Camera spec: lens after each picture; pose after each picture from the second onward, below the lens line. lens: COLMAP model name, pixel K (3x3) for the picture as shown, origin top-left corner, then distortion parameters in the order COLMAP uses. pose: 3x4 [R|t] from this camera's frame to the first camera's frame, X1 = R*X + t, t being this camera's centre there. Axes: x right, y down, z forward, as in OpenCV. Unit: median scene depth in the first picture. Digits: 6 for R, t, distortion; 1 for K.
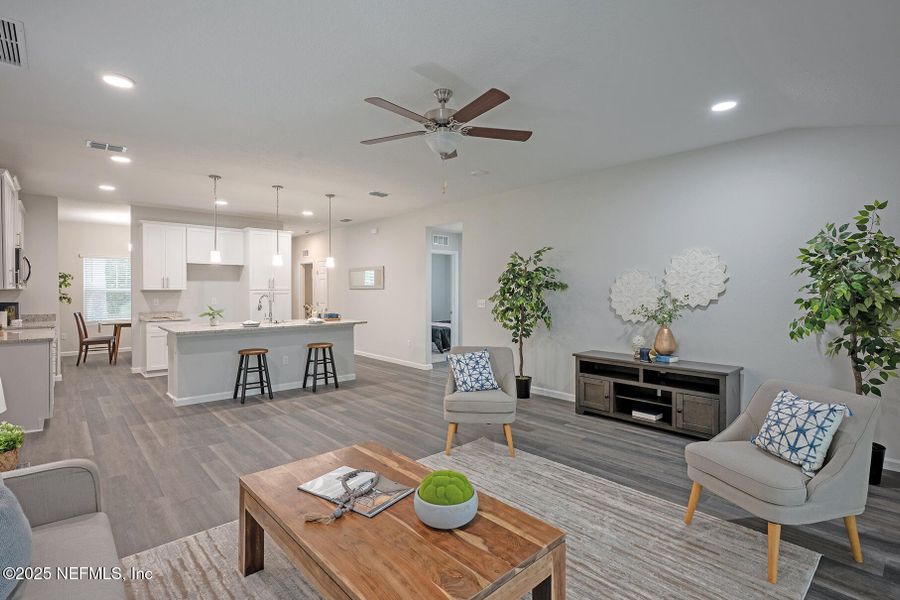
lens RADIAL K [[432.1, 0, 448.4], [0, 432.1, 293.6], [0, 0, 1]] dist [-0.000997, 0.000804]
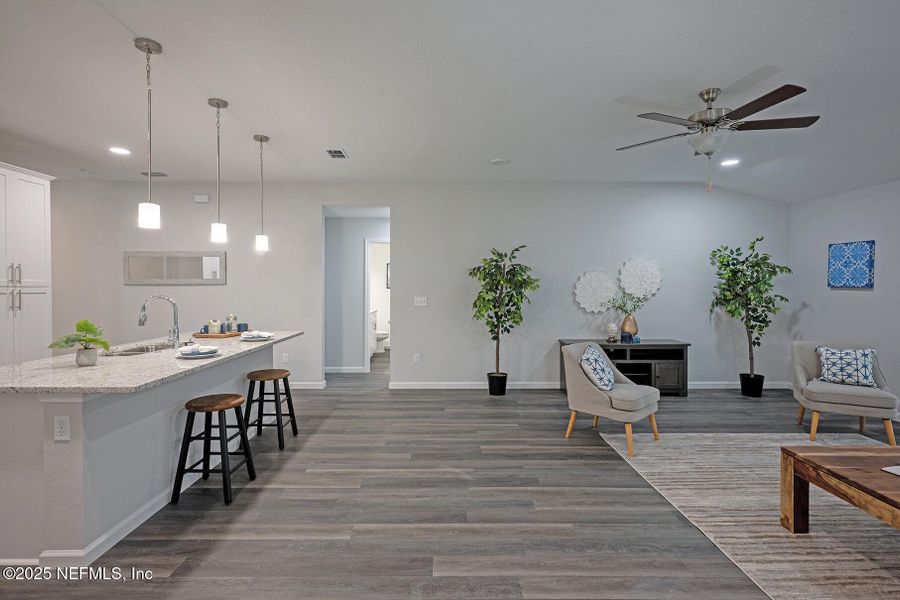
lens RADIAL K [[428.9, 0, 442.7], [0, 428.9, 292.3], [0, 0, 1]] dist [0.002088, 0.000460]
pose [[0.670124, -0.010913, 0.742169, -0.754052], [0.005840, 0.999938, 0.009430, -0.005363], [-0.742226, -0.001985, 0.670146, 0.506161]]
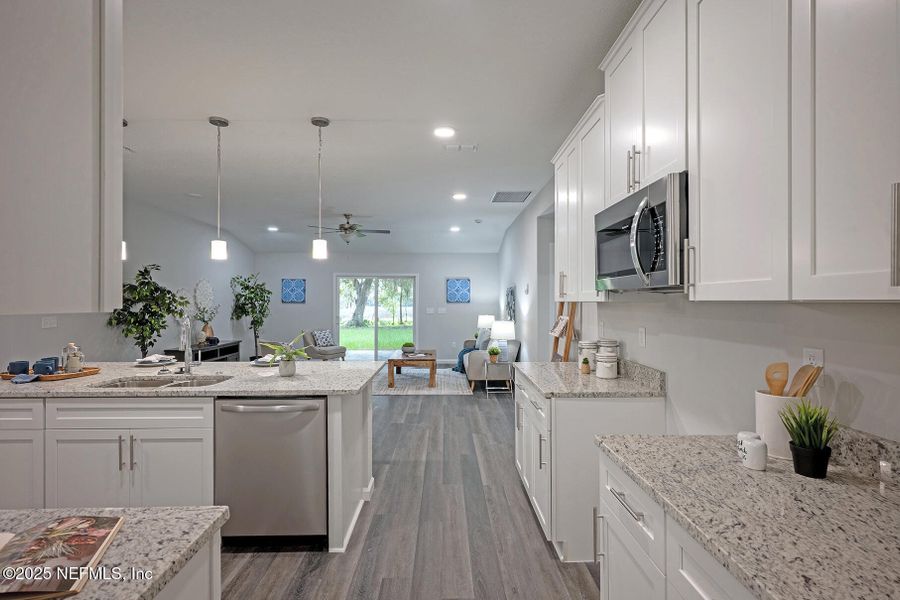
lens RADIAL K [[436.6, 0, 447.1], [0, 436.6, 299.6], [0, 0, 1]] dist [0.000706, 0.000597]
pose [[-0.746999, 0.002934, 0.664819, -1.219571], [0.007289, 0.999966, 0.003777, -0.016455], [-0.664785, 0.007667, -0.746995, 1.509196]]
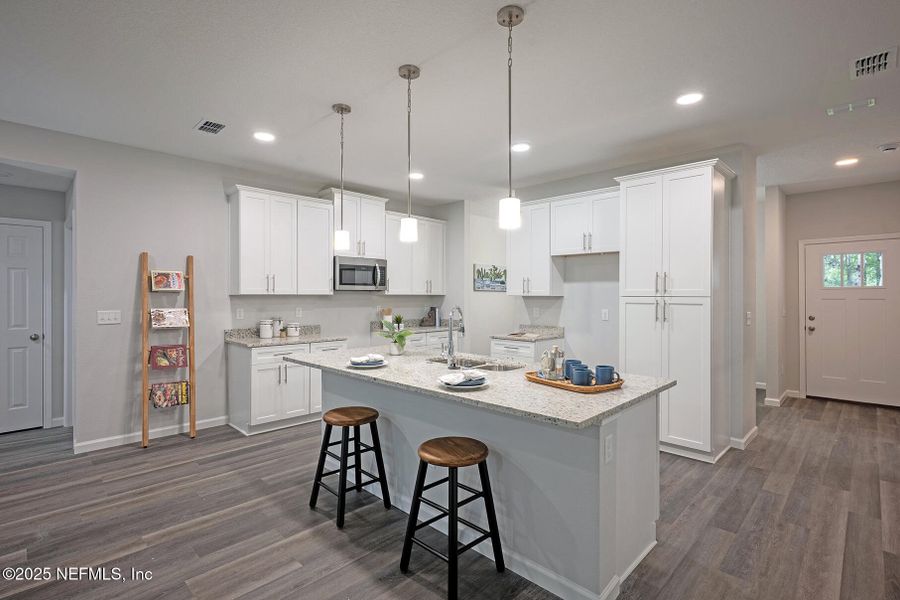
lens RADIAL K [[432.1, 0, 448.4], [0, 432.1, 293.6], [0, 0, 1]] dist [-0.000997, 0.000804]
pose [[0.060979, -0.004788, -0.998128, 0.077818], [-0.010511, 0.999930, -0.005438, -0.010731], [0.998084, 0.010823, 0.060924, 1.247318]]
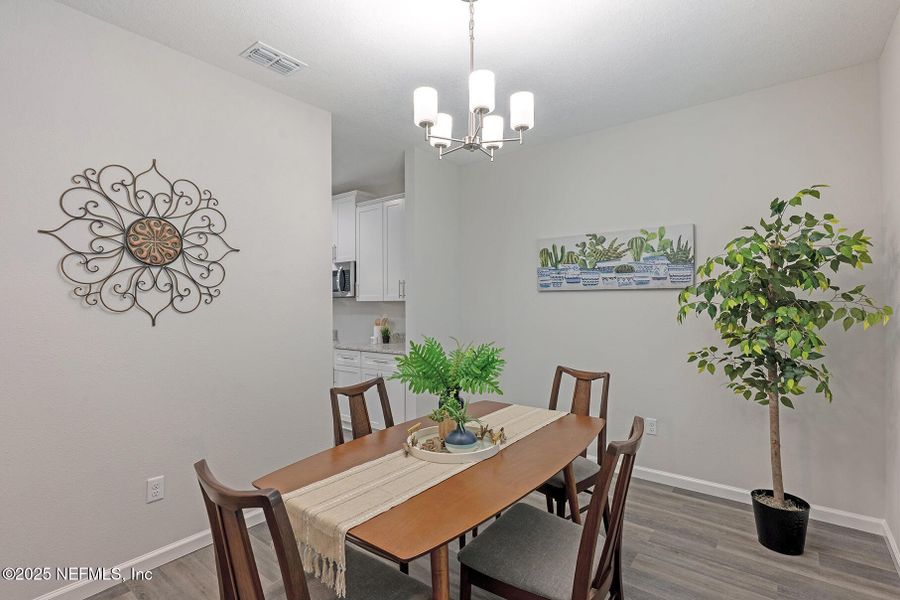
lens RADIAL K [[431.7, 0, 443.3], [0, 431.7, 299.1], [0, 0, 1]] dist [-0.000670, 0.000246]
pose [[-0.988239, 0.005627, -0.152816, -1.186973], [0.005032, 0.999978, 0.004284, -0.021284], [0.152837, 0.003464, -0.988245, 2.208925]]
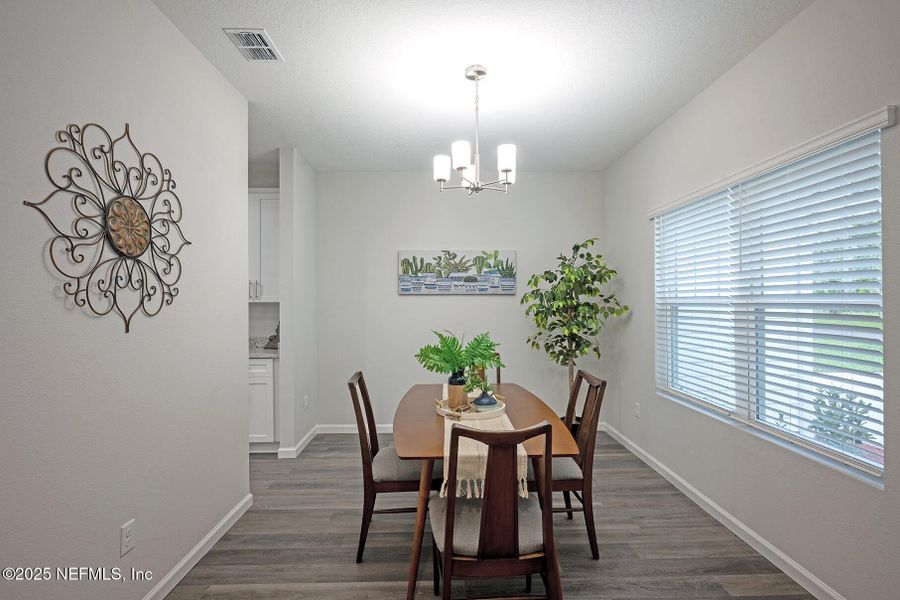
lens RADIAL K [[436.6, 0, 447.1], [0, 436.6, 299.6], [0, 0, 1]] dist [0.000706, 0.000597]
pose [[-0.662142, -0.001545, -0.749377, -0.835629], [-0.003287, 0.999994, 0.000843, -0.021364], [0.749371, 0.003021, -0.662143, 2.154353]]
